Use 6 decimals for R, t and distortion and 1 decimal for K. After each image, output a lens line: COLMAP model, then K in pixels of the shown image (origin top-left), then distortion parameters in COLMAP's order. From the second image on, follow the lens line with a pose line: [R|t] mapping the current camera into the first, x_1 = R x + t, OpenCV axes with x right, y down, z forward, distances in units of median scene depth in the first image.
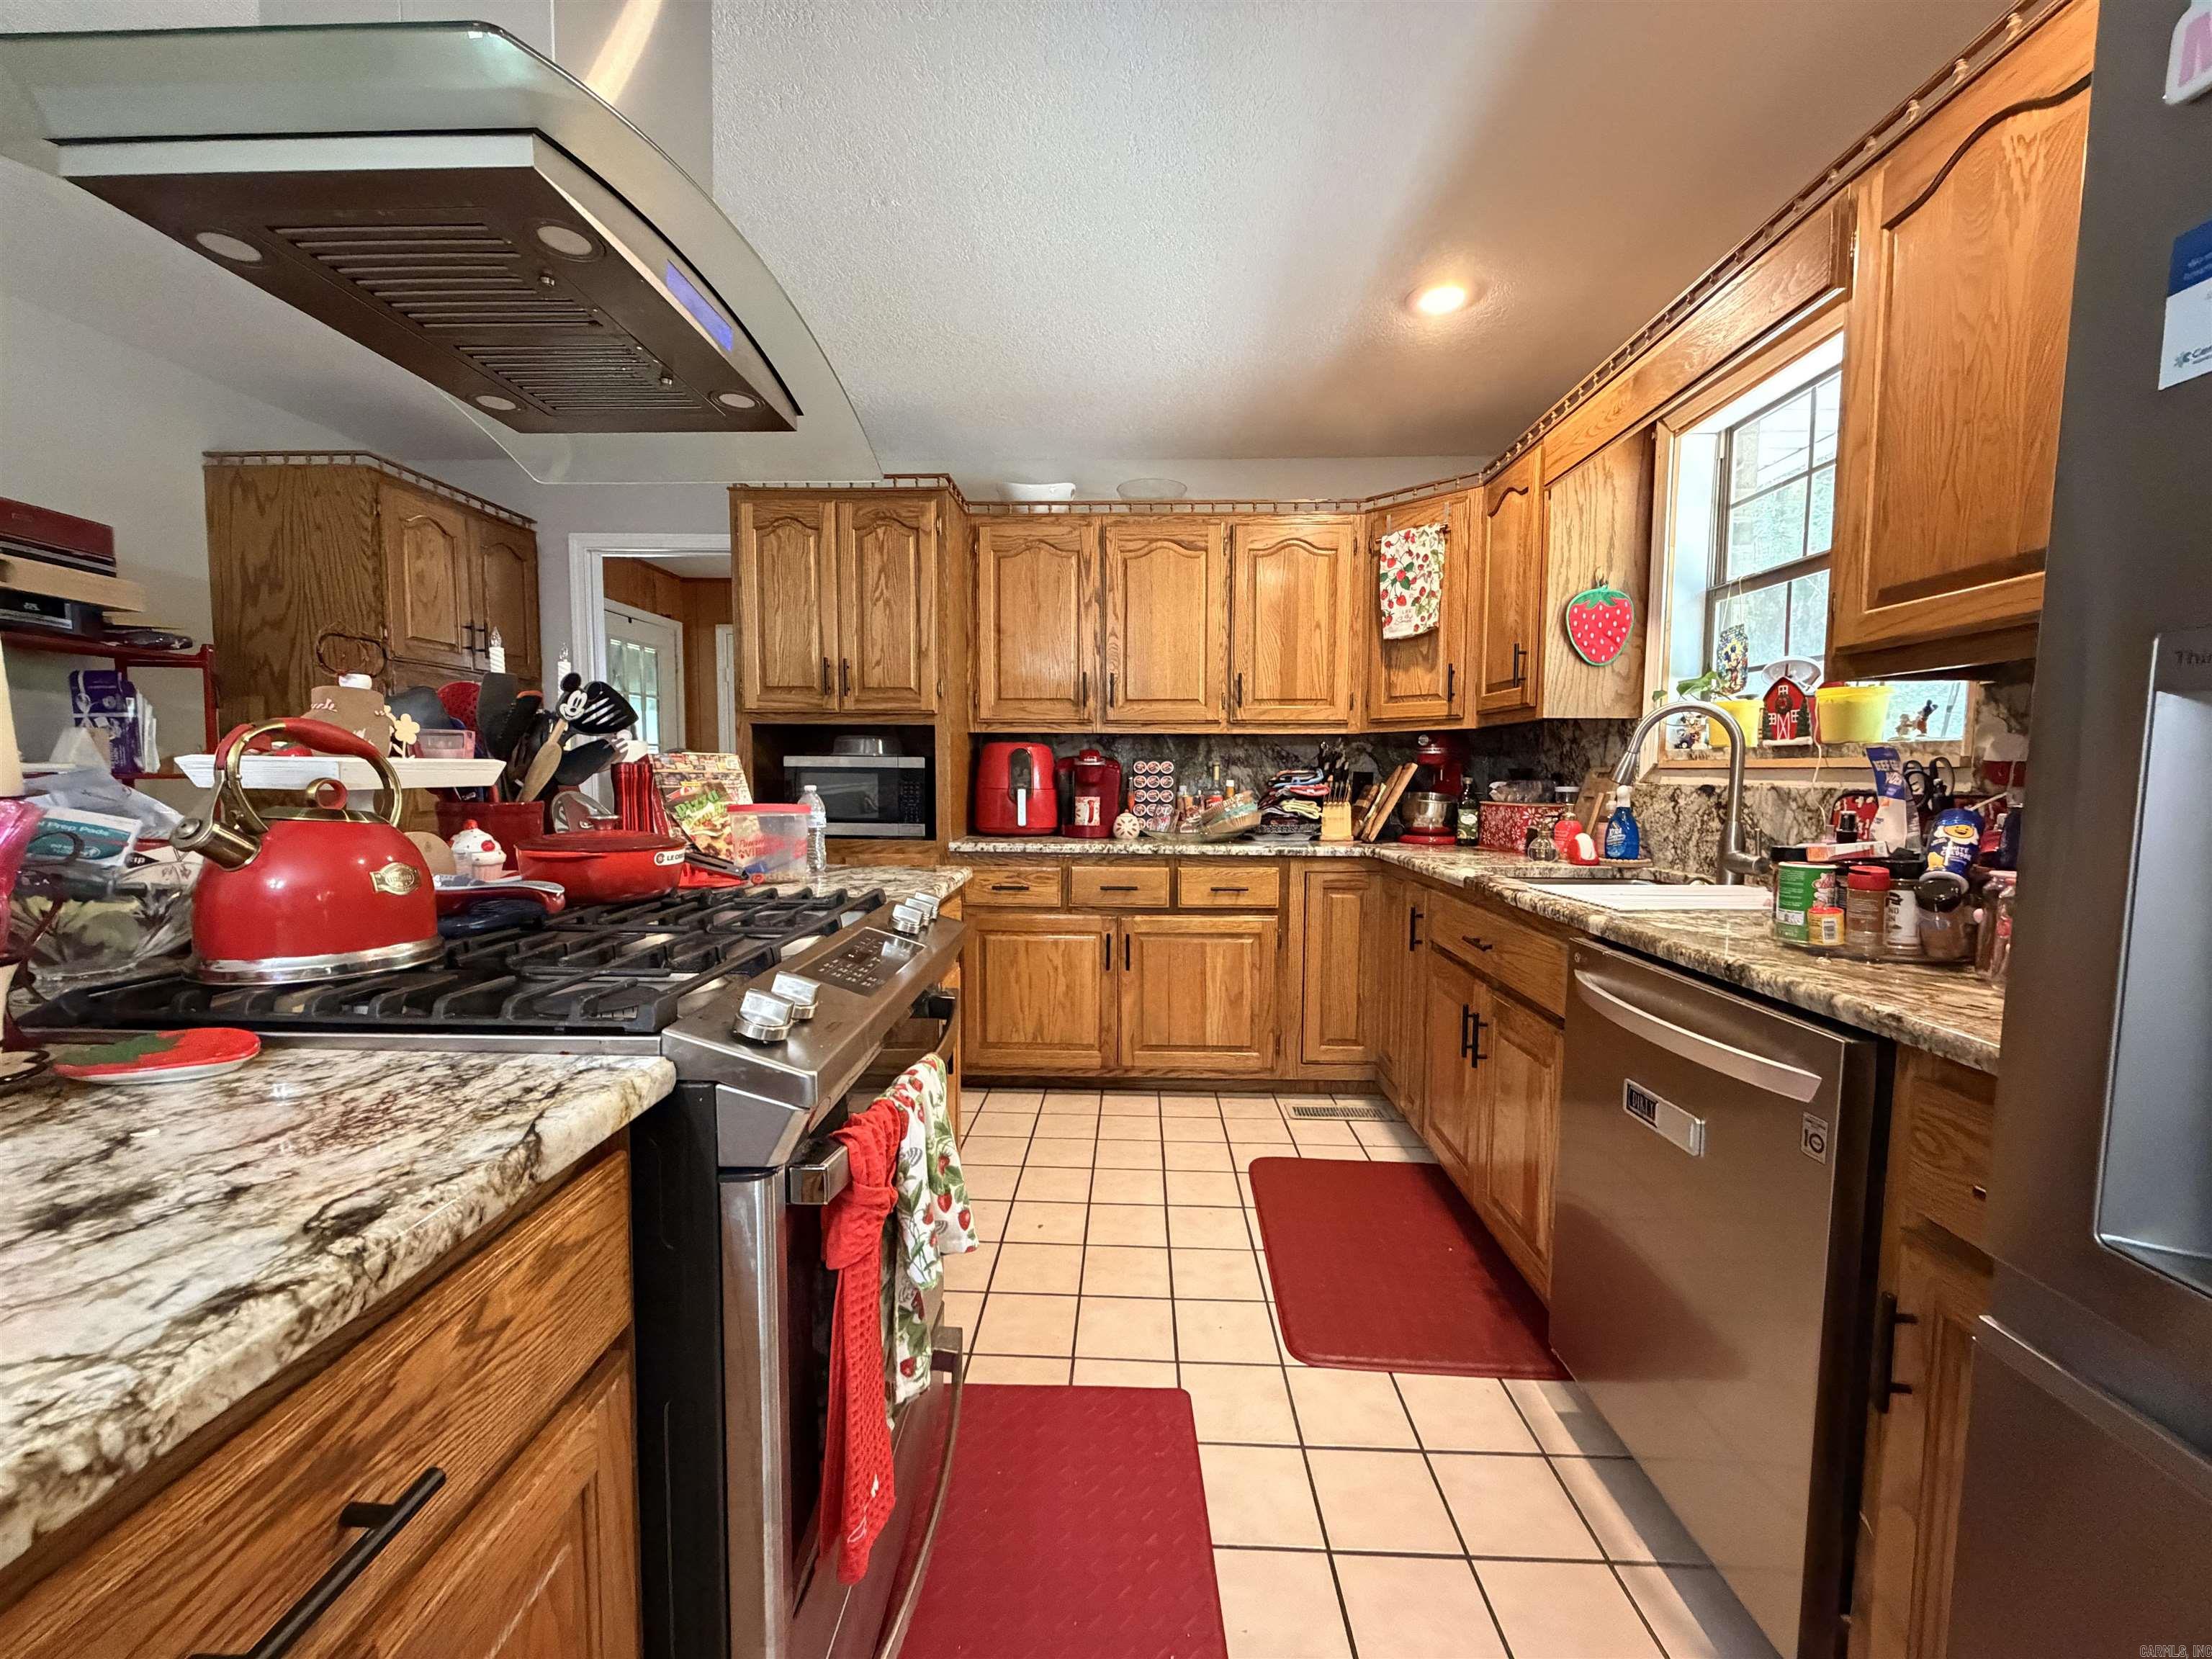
lens RADIAL K [[879.9, 0, 1102.5], [0, 879.9, 831.8], [0, 0, 1]] dist [0.000082, -0.000156]
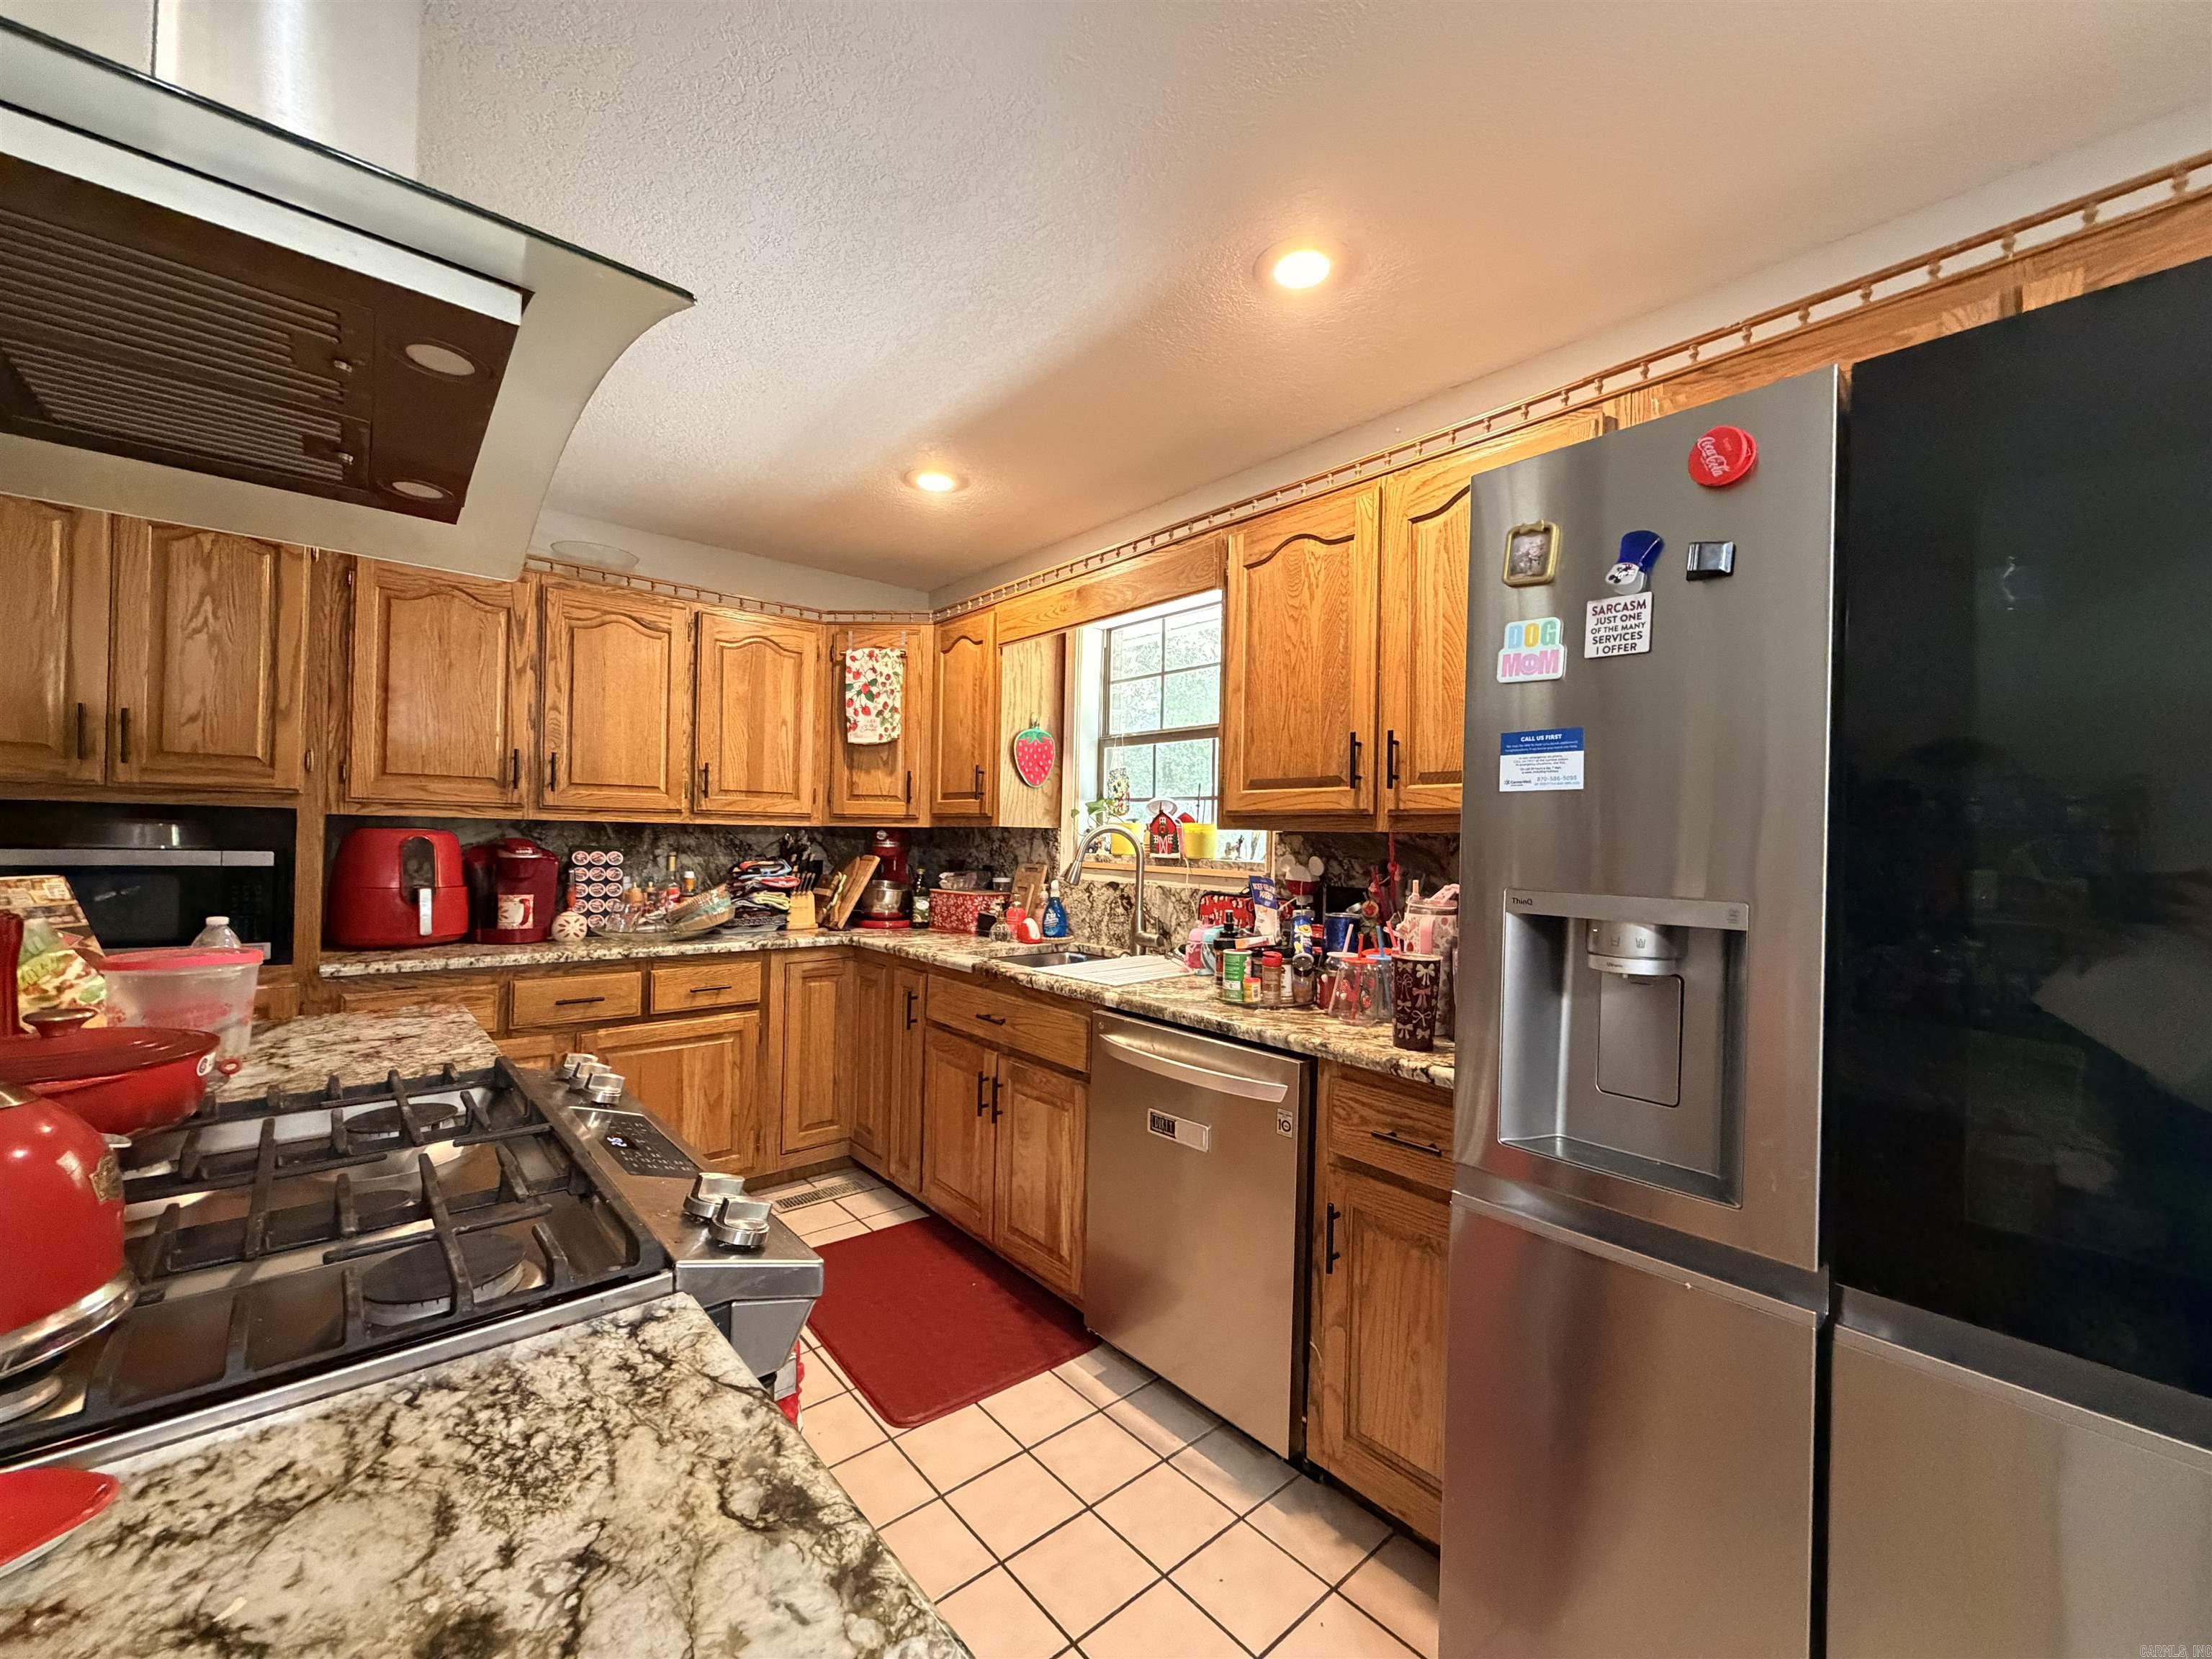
lens RADIAL K [[879.9, 0, 1102.5], [0, 879.9, 831.8], [0, 0, 1]] dist [0.000082, -0.000156]
pose [[0.731513, 0.014907, 0.681665, -0.202634], [0.028626, 0.998208, -0.052549, -0.043766], [-0.681226, 0.057953, 0.729775, -0.007762]]
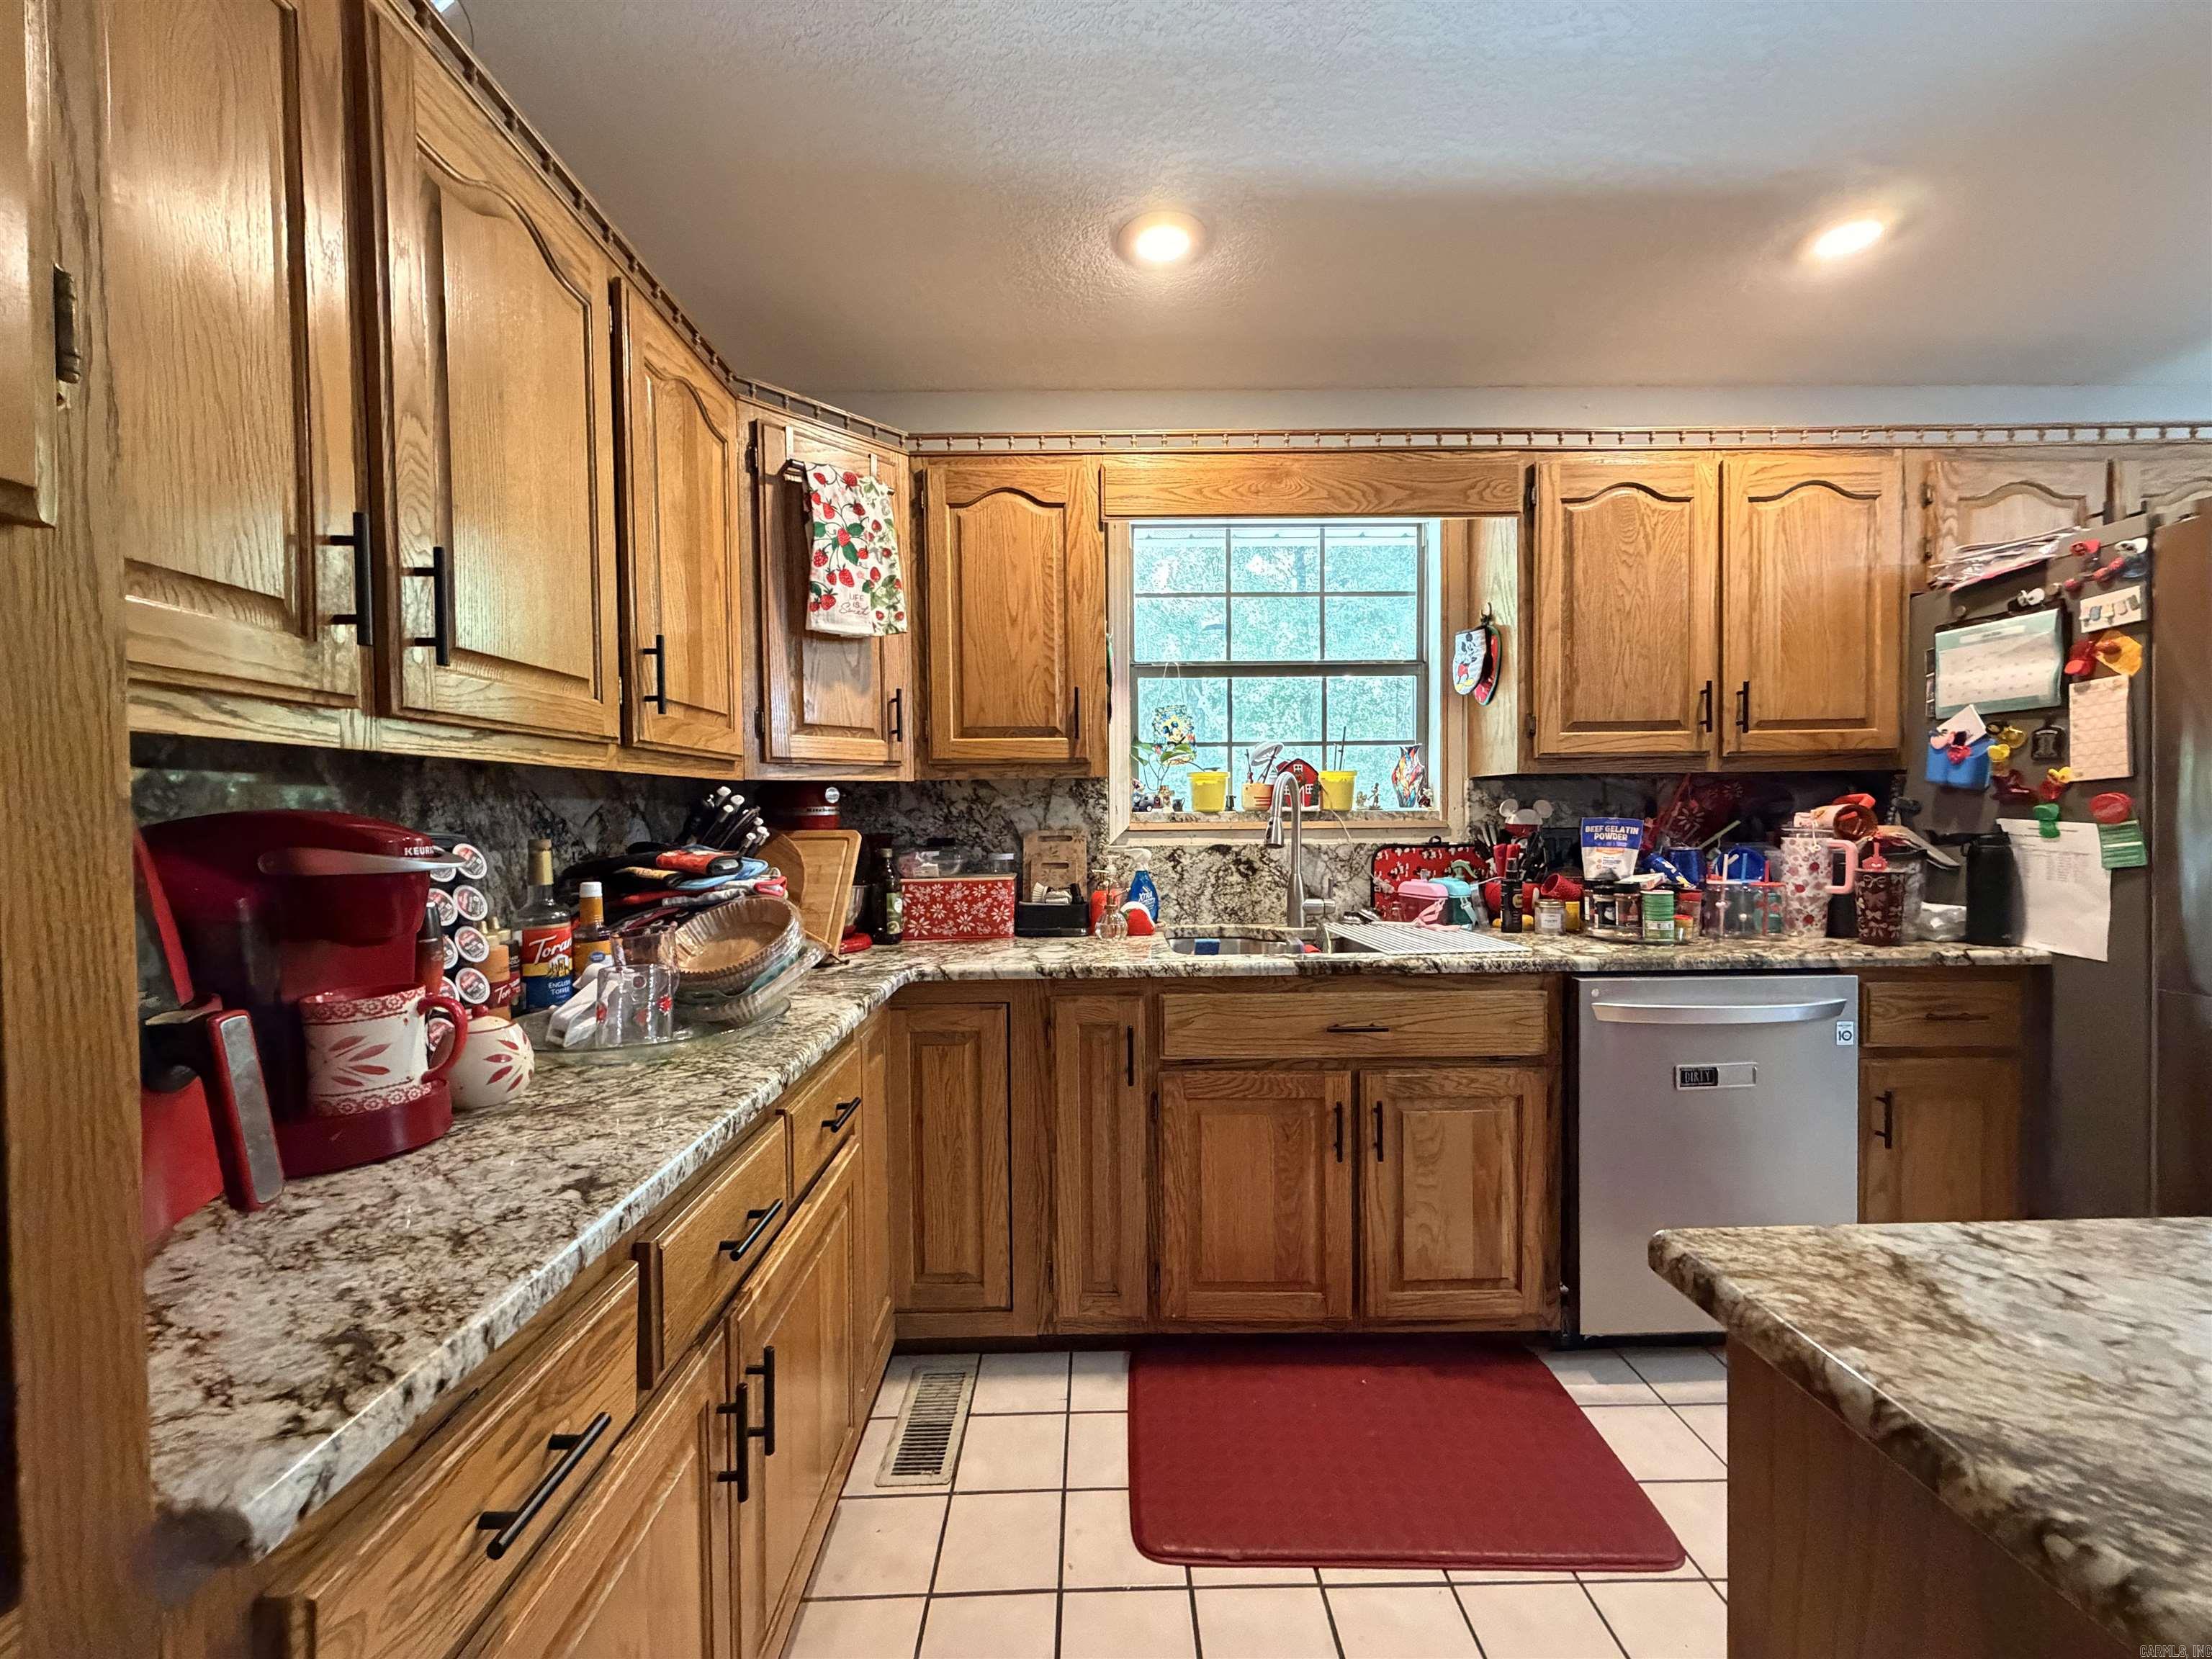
lens RADIAL K [[879.9, 0, 1102.5], [0, 879.9, 831.8], [0, 0, 1]] dist [0.000082, -0.000156]
pose [[-0.049098, -0.029156, 0.998368, -0.318795], [0.079771, 0.996266, 0.033017, -0.087265], [-0.995603, 0.081262, -0.046589, 0.879021]]
